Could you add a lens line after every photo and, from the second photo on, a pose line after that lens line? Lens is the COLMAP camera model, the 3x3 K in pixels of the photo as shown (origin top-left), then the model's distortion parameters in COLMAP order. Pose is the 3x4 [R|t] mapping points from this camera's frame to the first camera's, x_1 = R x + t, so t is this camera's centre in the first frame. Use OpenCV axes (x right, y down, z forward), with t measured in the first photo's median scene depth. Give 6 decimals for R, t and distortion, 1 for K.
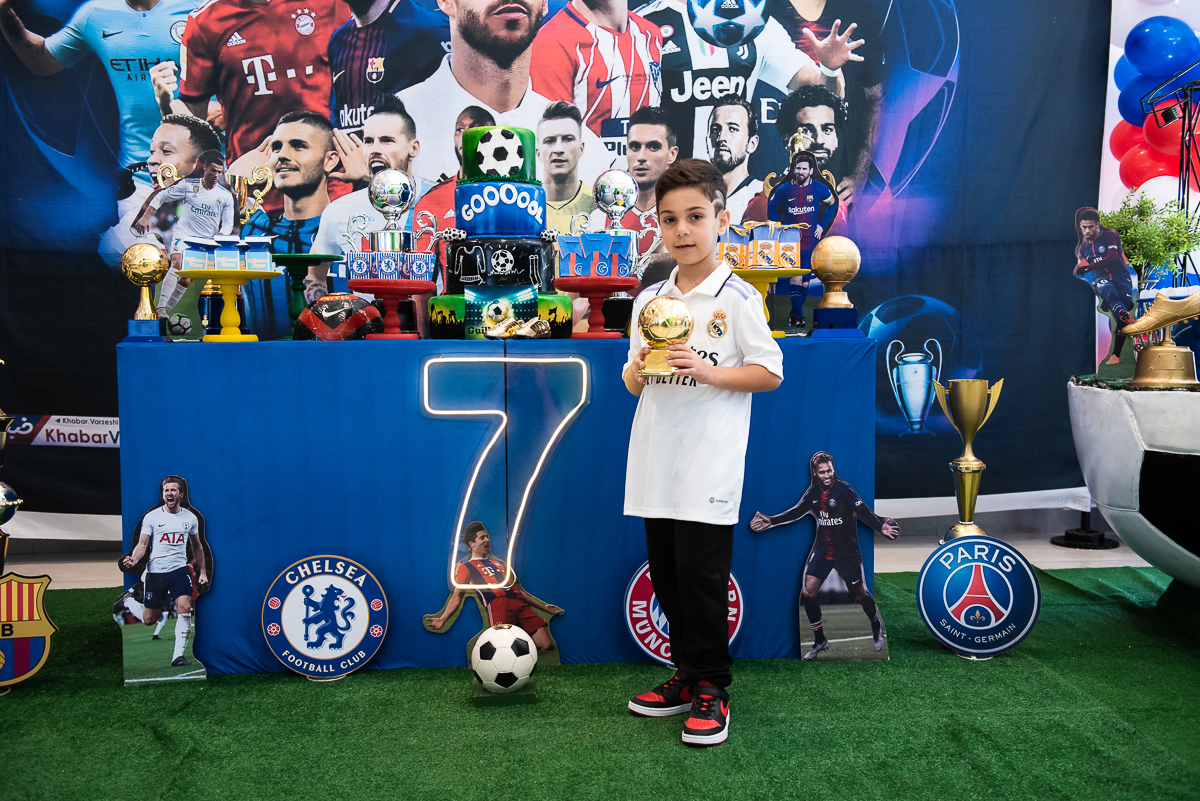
lens RADIAL K [[1207.8, 0, 596.8], [0, 1207.8, 404.6], [0, 0, 1]] dist [0.032029, 0.000000]
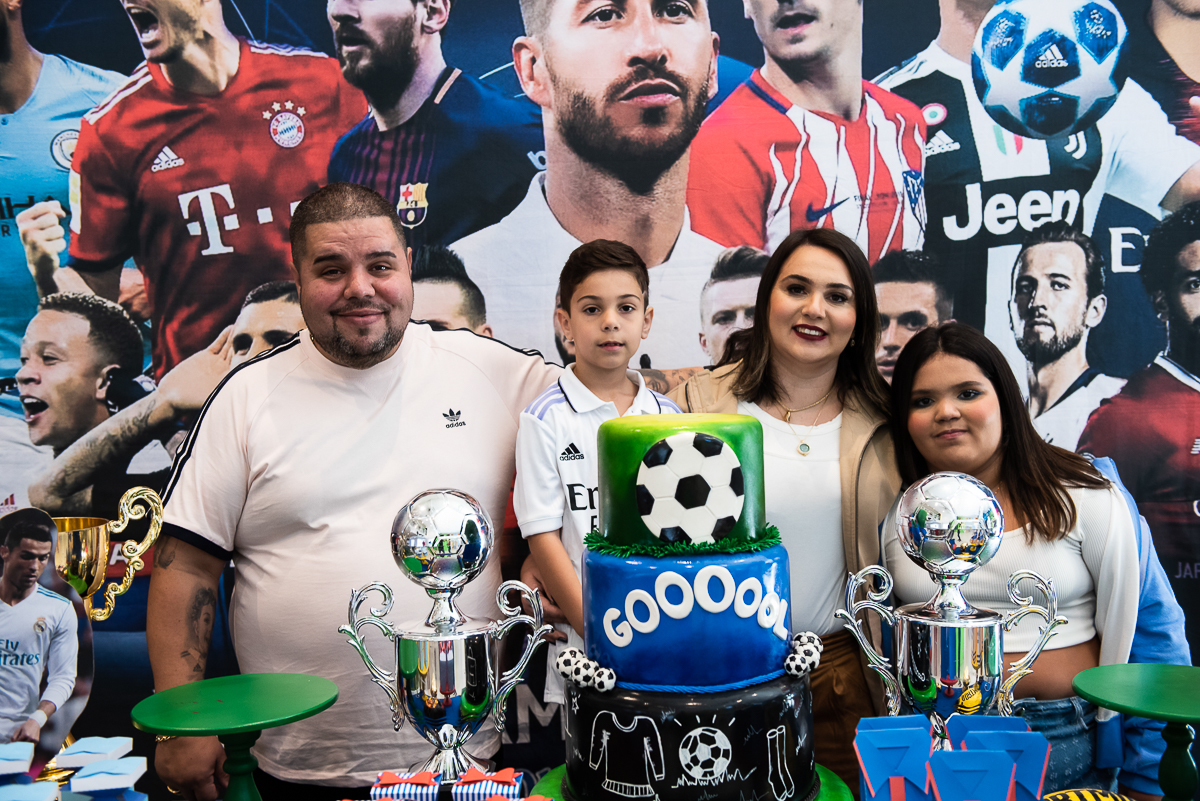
lens RADIAL K [[1295.6, 0, 593.0], [0, 1295.6, 401.4], [0, 0, 1]] dist [0.071593, 0.000000]
pose [[0.997932, -0.021390, -0.060616, -0.064843], [0.020526, 0.999679, -0.014837, -0.174960], [0.060914, 0.013563, 0.998051, 0.406311]]
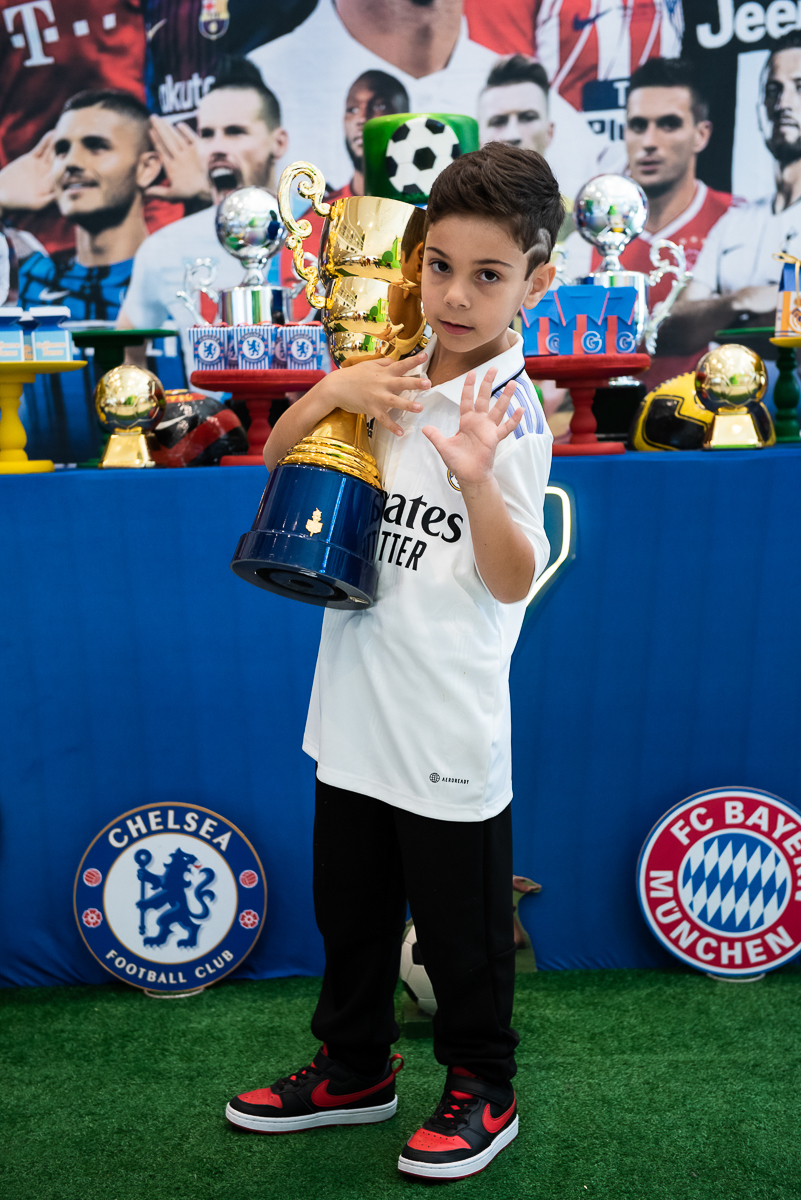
lens RADIAL K [[2008.9, 0, 390.7], [0, 2008.9, 608.0], [0, 0, 1]] dist [0.108511, 0.000000]
pose [[0.995888, -0.017289, -0.088928, -0.006330], [0.020626, 0.999112, 0.036749, -0.010901], [0.088214, -0.038432, 0.995360, -0.035218]]
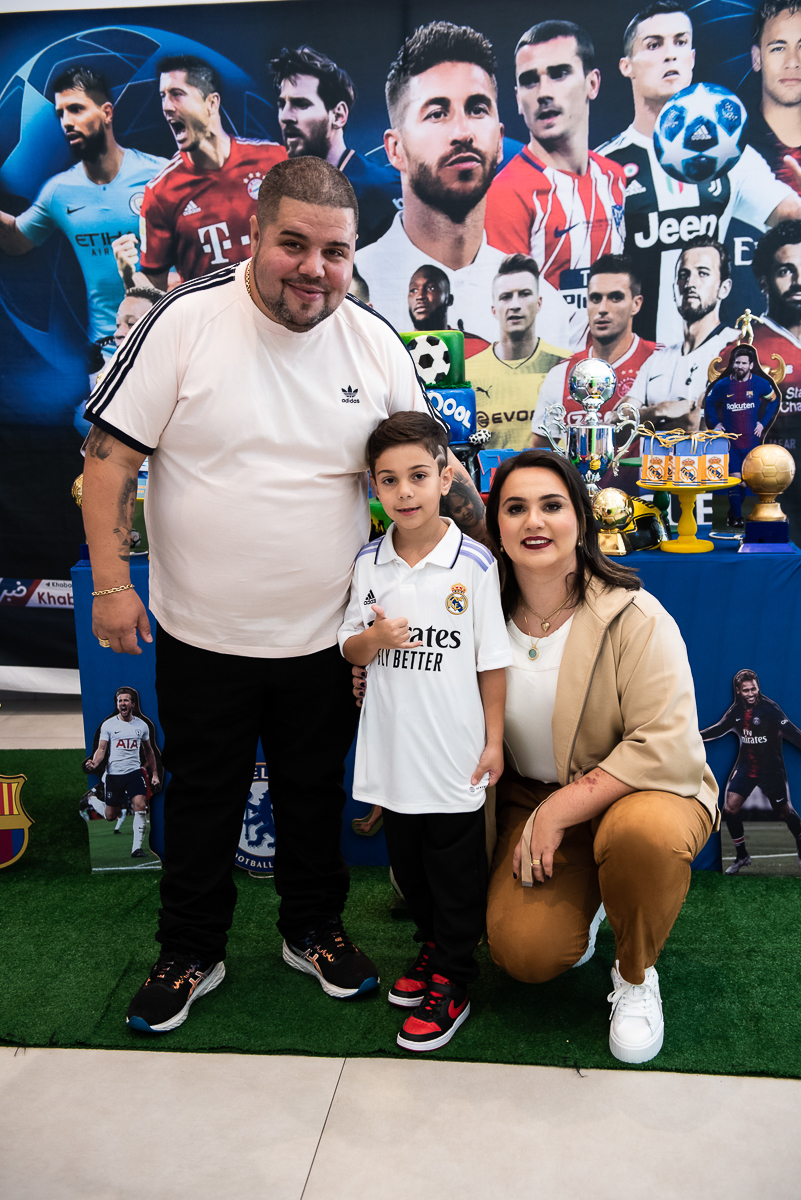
lens RADIAL K [[1295.6, 0, 396.2], [0, 1295.6, 605.3], [0, 0, 1]] dist [0.071593, 0.000000]
pose [[0.981127, 0.005991, -0.193273, 0.078675], [0.018144, 0.992258, 0.122863, -0.105000], [0.192512, -0.124051, 0.973422, -0.056698]]
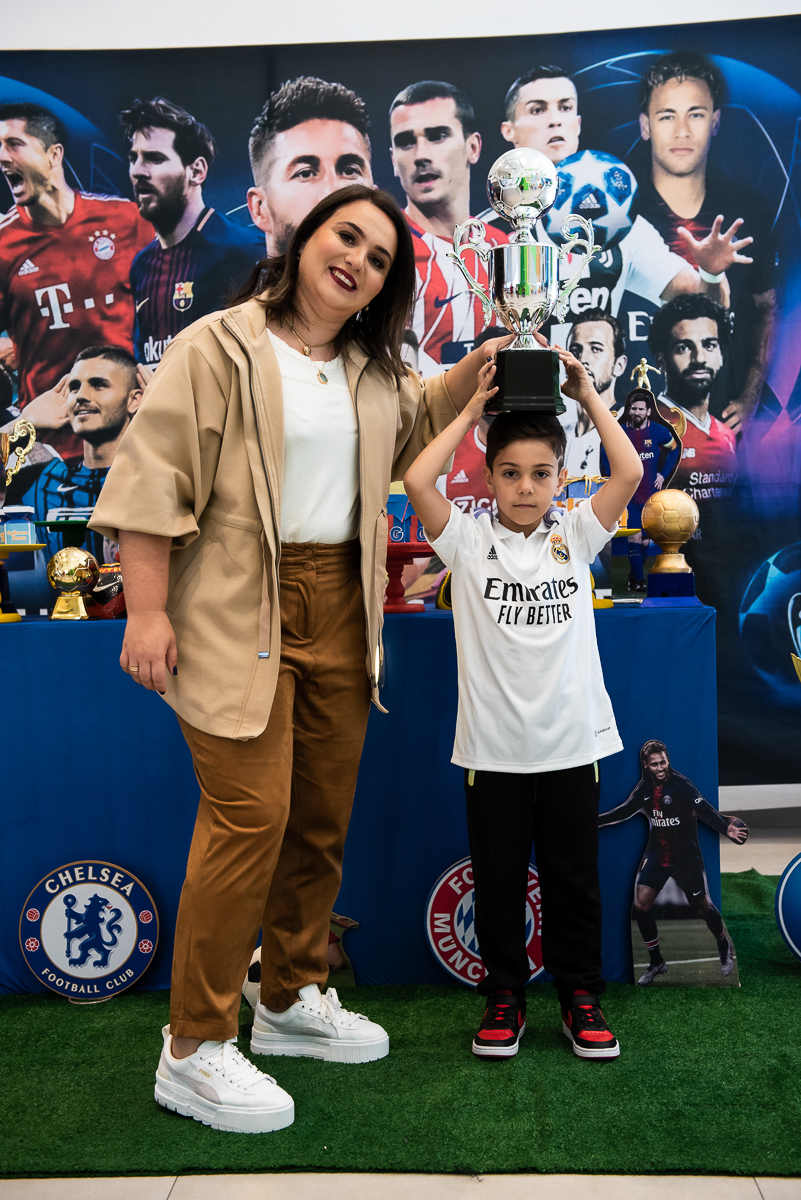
lens RADIAL K [[1471.3, 0, 399.3], [0, 1471.3, 608.7], [0, 0, 1]] dist [0.100343, 0.000000]
pose [[0.994522, -0.014048, -0.103581, 0.082027], [0.011843, 0.999691, -0.021870, -0.024133], [0.103857, 0.020524, 0.994380, -0.048468]]
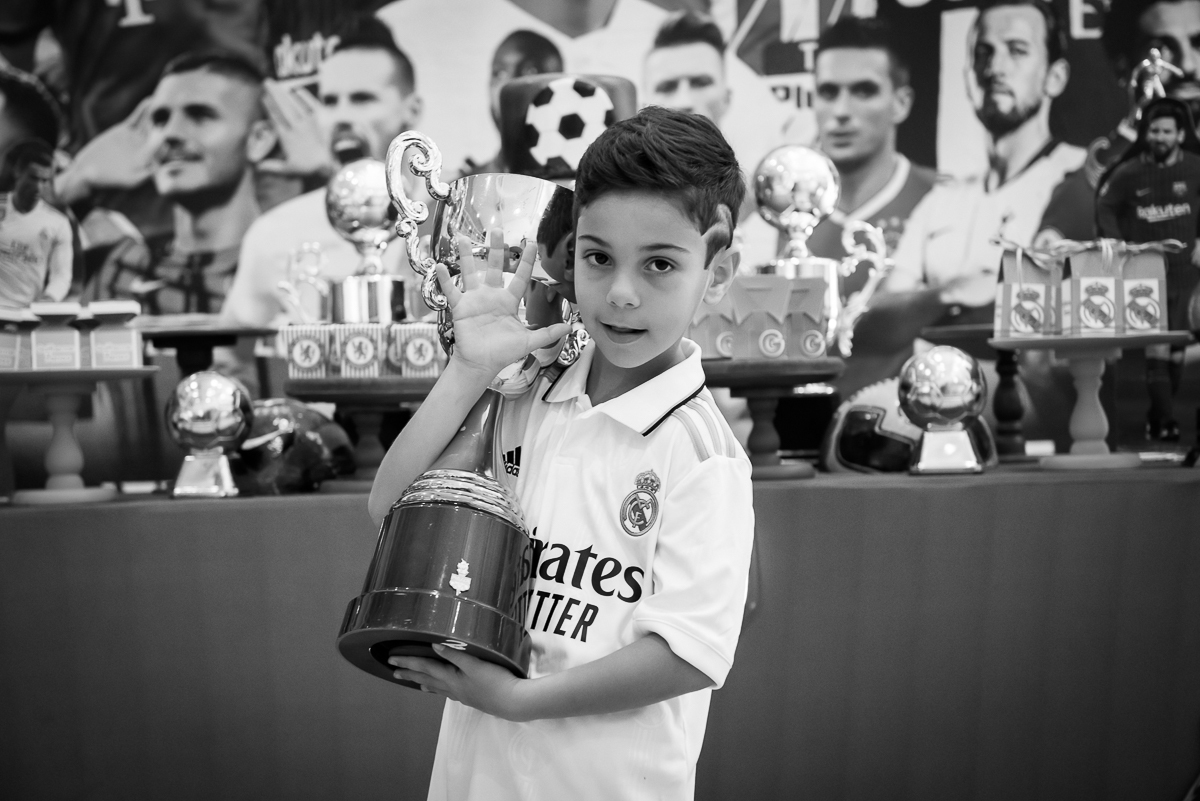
lens RADIAL K [[2192.9, 0, 590.3], [0, 2192.9, 404.1], [0, 0, 1]] dist [0.082705, 0.000000]
pose [[0.996519, -0.026551, -0.079028, 0.000168], [0.021773, 0.997917, -0.060728, -0.022368], [0.080476, 0.058796, 0.995021, 0.048148]]
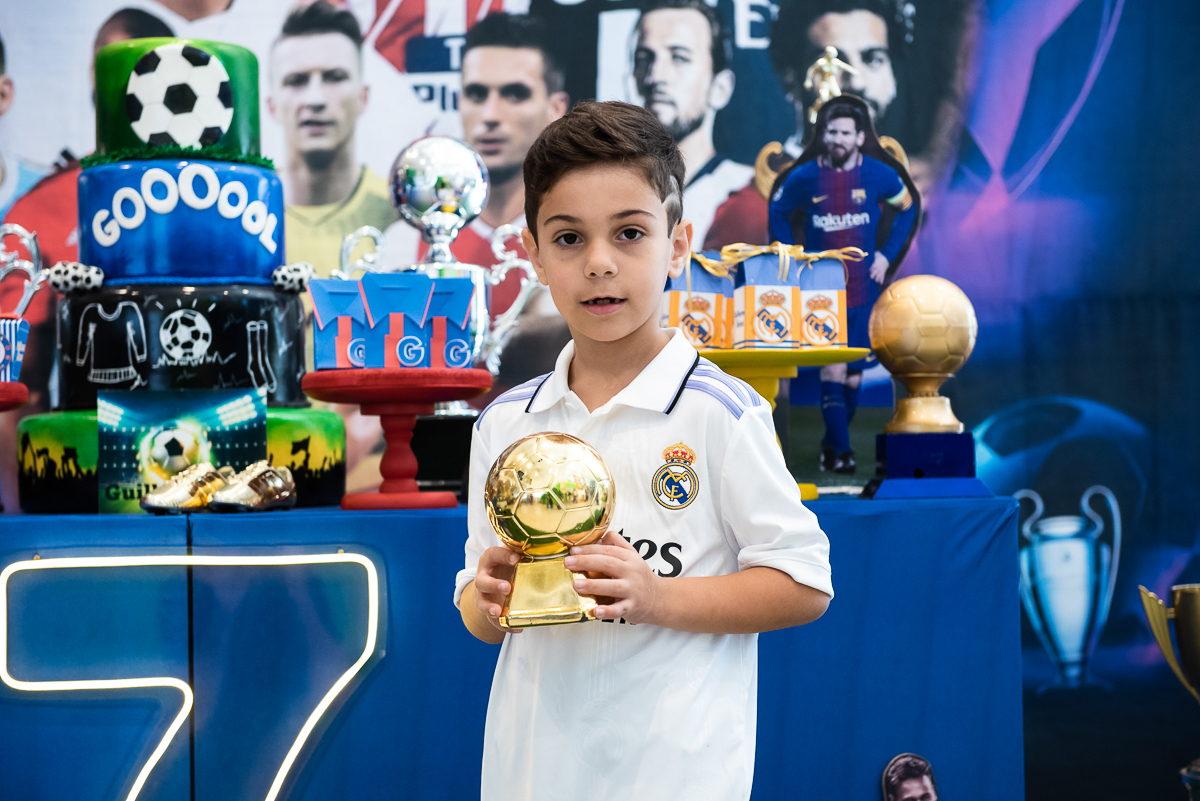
lens RADIAL K [[2287.9, 0, 599.5], [0, 2287.9, 402.8], [0, 0, 1]] dist [0.116431, 0.000000]
pose [[0.996212, -0.009993, 0.086386, 0.000424], [0.017366, 0.996227, -0.085036, -0.014275], [-0.085210, 0.086214, 0.992626, 0.109976]]
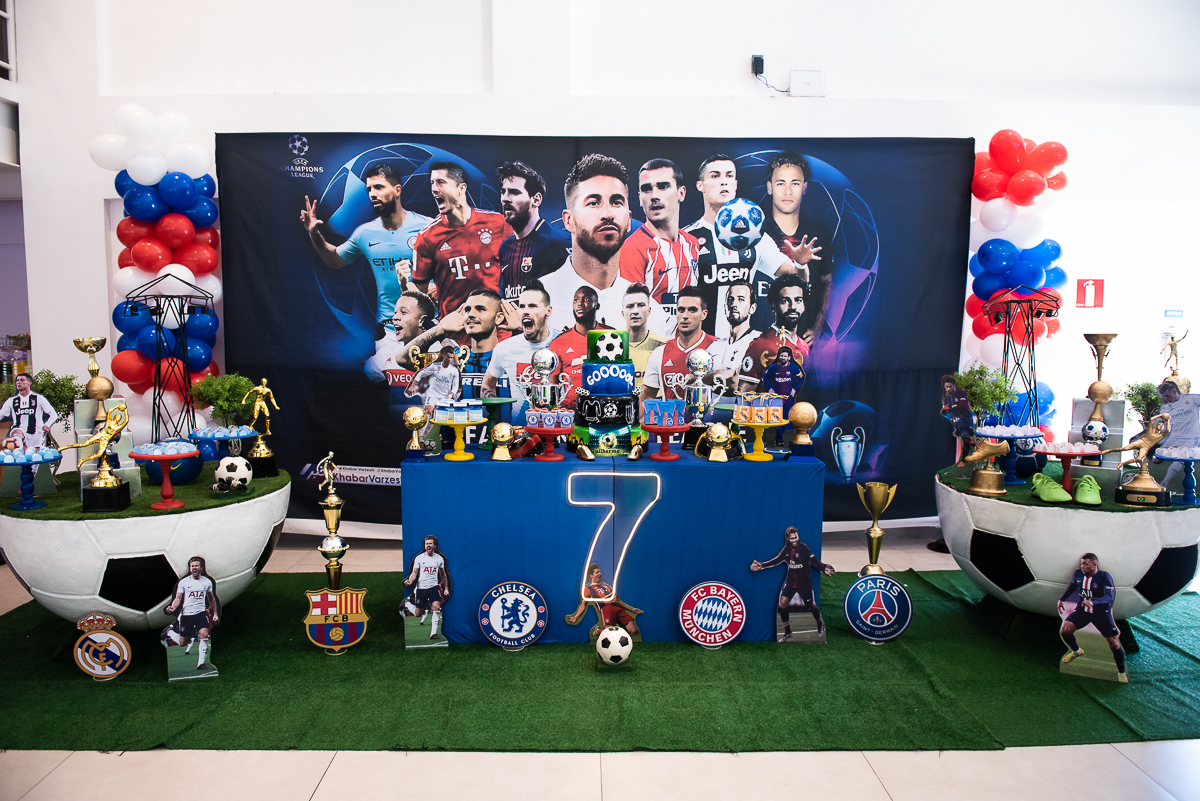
lens RADIAL K [[835.0, 0, 594.6], [0, 835.0, 404.8], [0, 0, 1]] dist [-0.049881, -0.019525]
pose [[0.998948, 0.015989, -0.042981, -0.036835], [-0.014402, 0.999213, 0.036970, -0.126834], [0.043538, -0.036312, 0.998392, -0.152120]]
